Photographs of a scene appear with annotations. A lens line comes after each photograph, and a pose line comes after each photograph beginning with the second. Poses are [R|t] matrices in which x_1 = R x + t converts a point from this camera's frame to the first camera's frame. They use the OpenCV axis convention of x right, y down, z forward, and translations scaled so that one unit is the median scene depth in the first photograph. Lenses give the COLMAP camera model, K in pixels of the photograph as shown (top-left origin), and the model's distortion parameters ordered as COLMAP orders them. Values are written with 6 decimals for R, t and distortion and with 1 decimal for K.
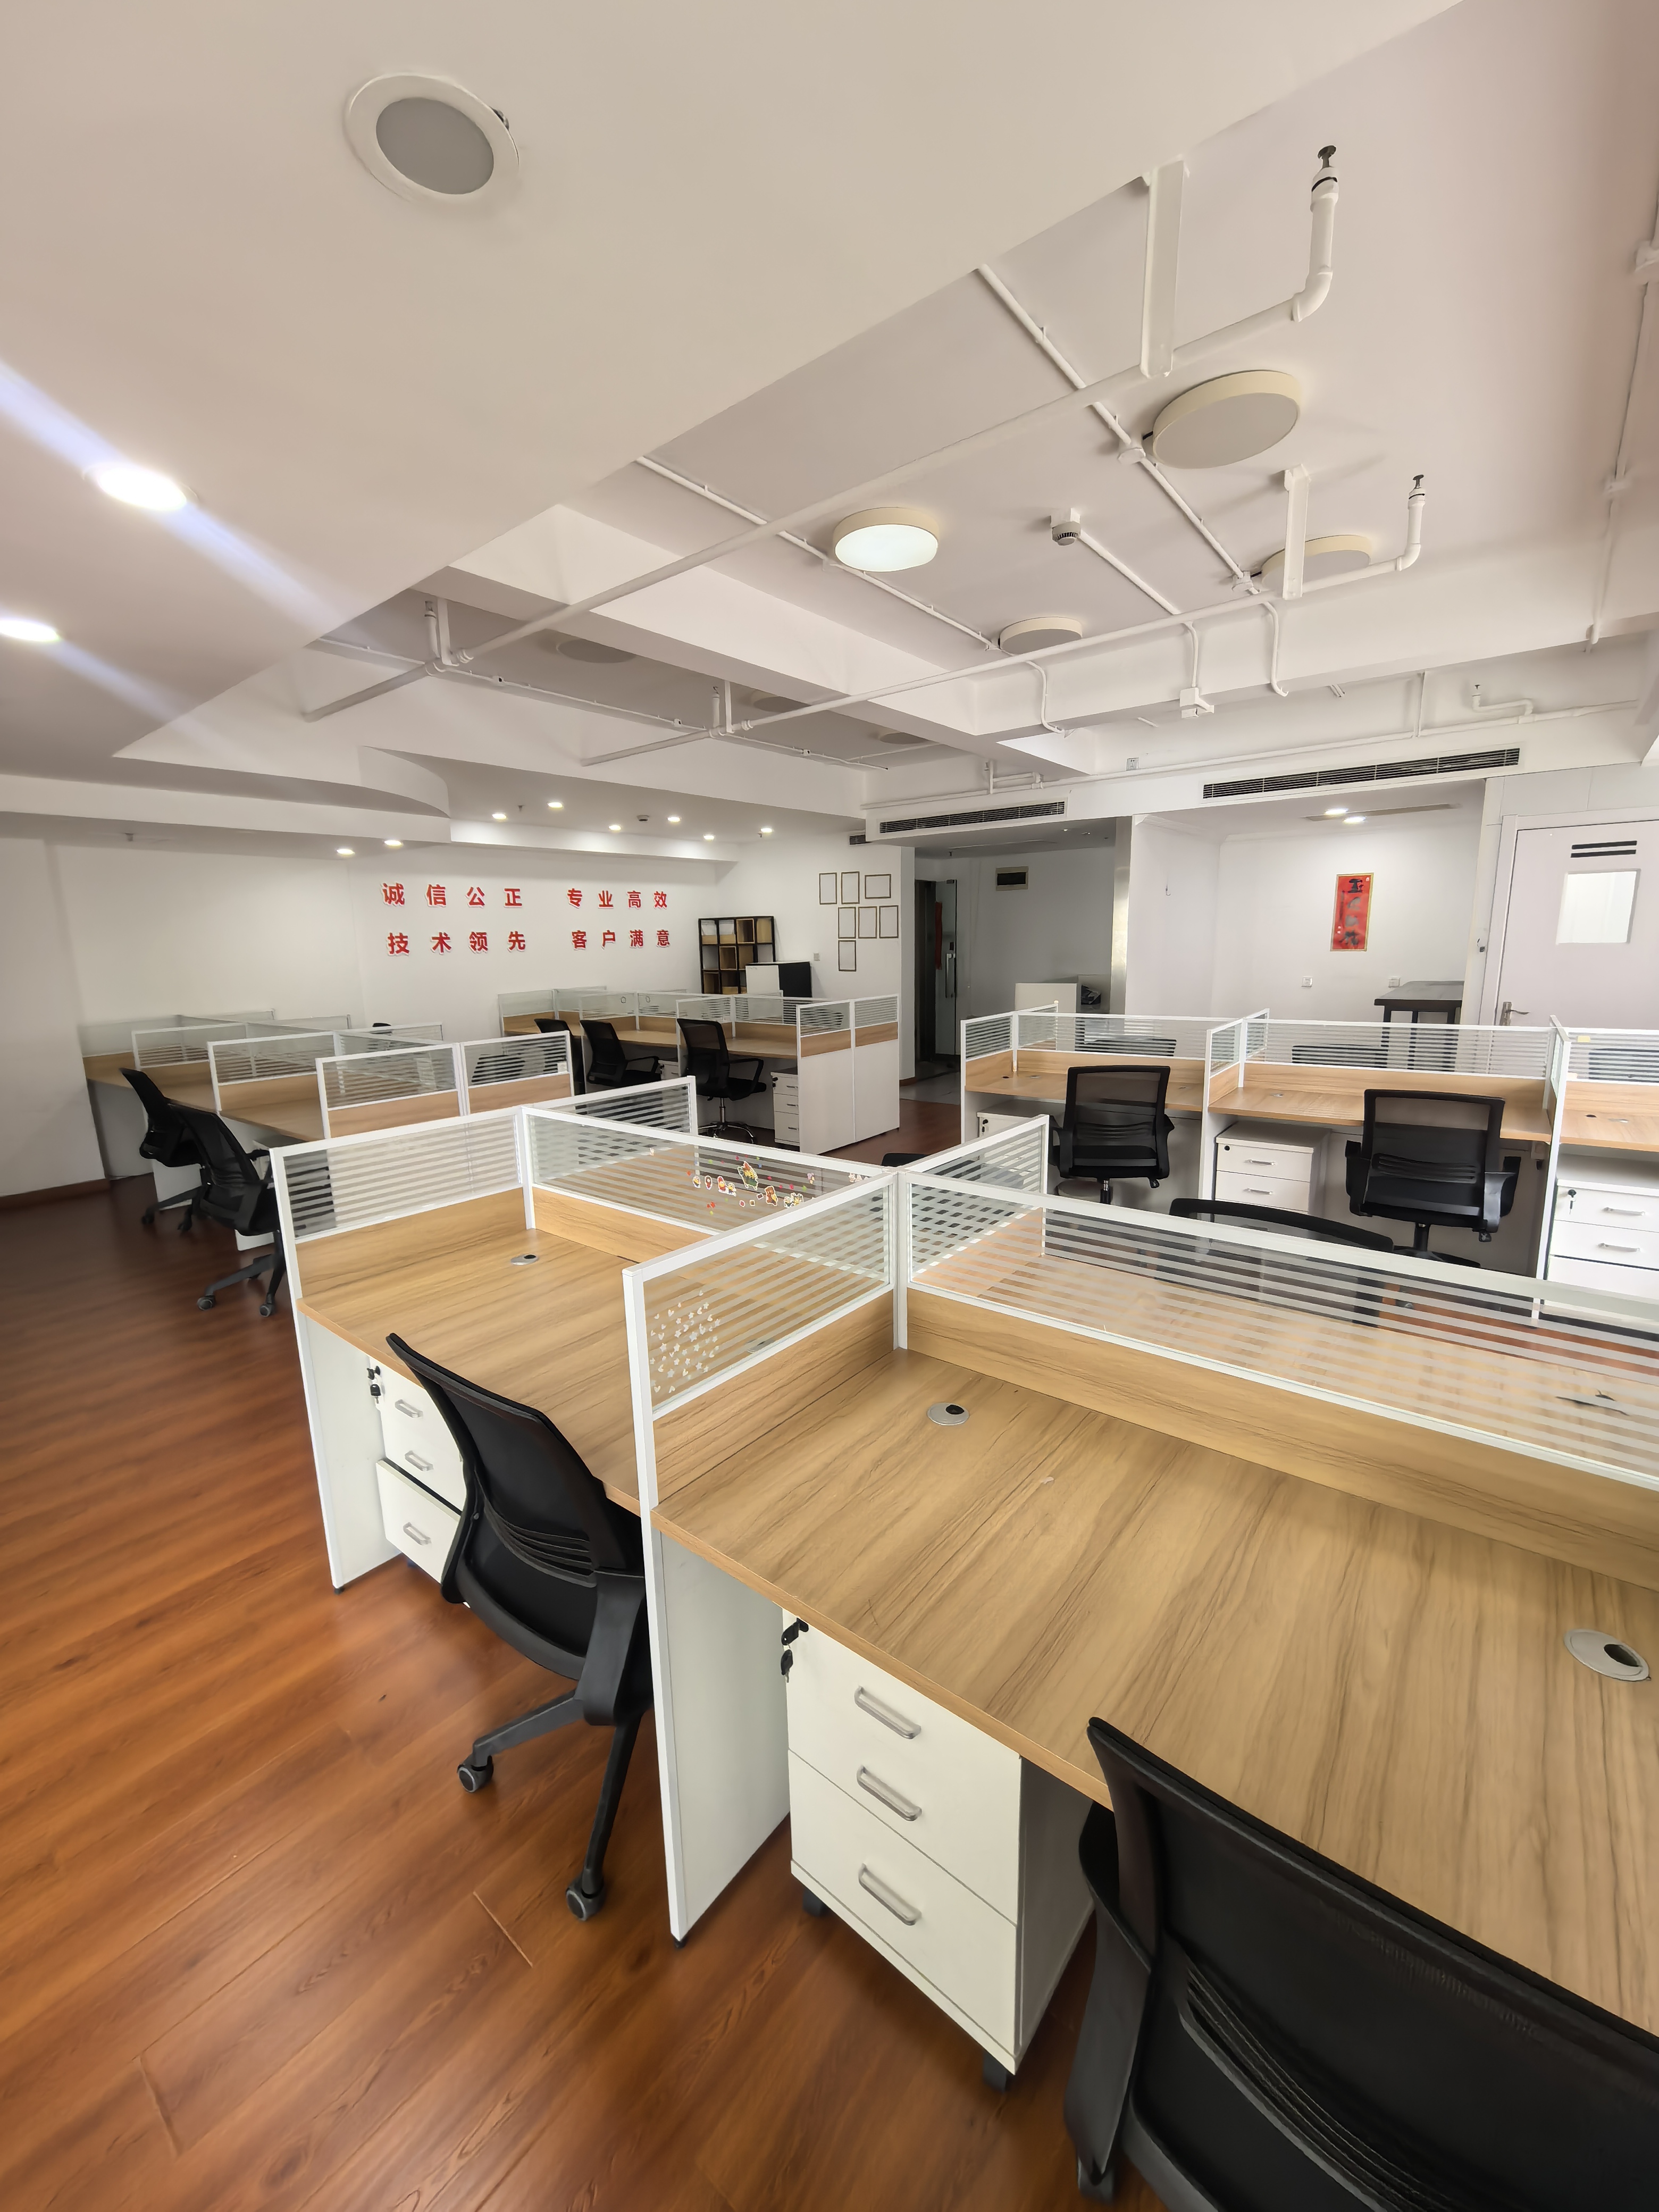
lens RADIAL K [[873.2, 0, 829.7], [0, 873.2, 1103.6], [0, 0, 1]] dist [-0.004316, 0.000474]
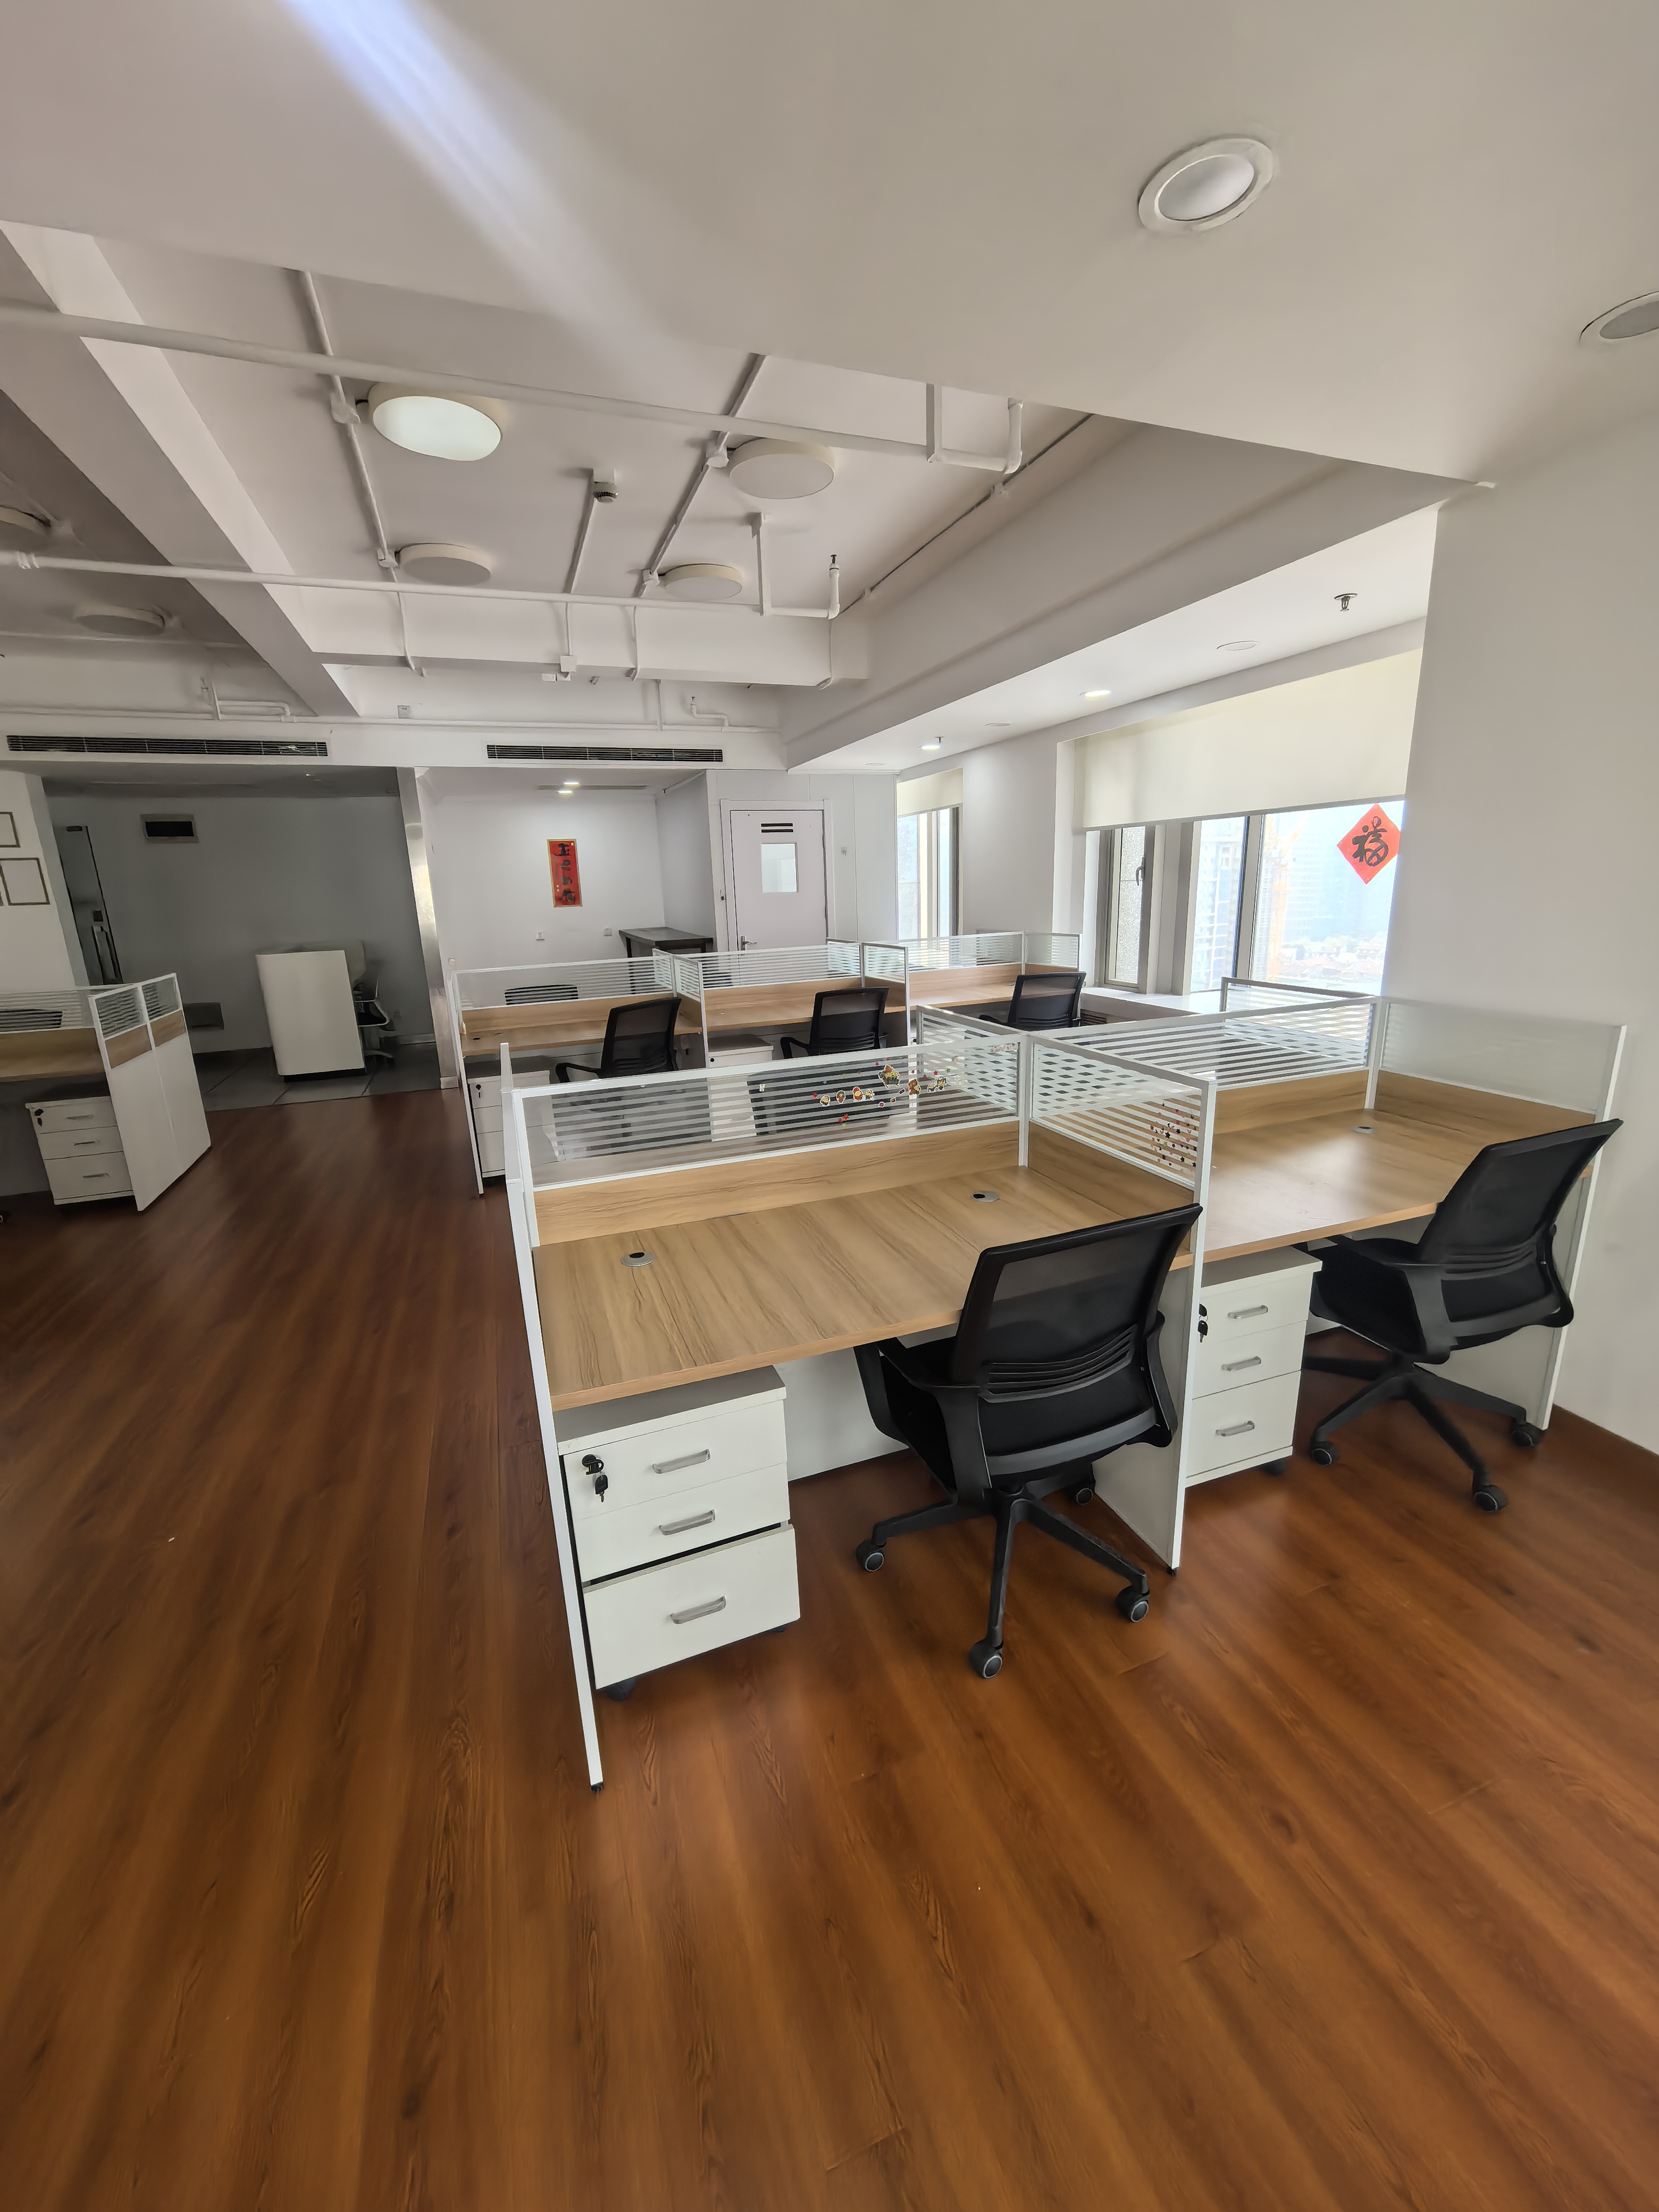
lens RADIAL K [[873.2, 0, 830.3], [0, 873.2, 1102.4], [0, 0, 1]] dist [-0.004316, 0.000474]
pose [[0.506932, -0.208029, 0.836507, -0.329675], [0.182221, 0.974372, 0.131886, -0.014165], [-0.842506, 0.085572, 0.531847, 0.145301]]
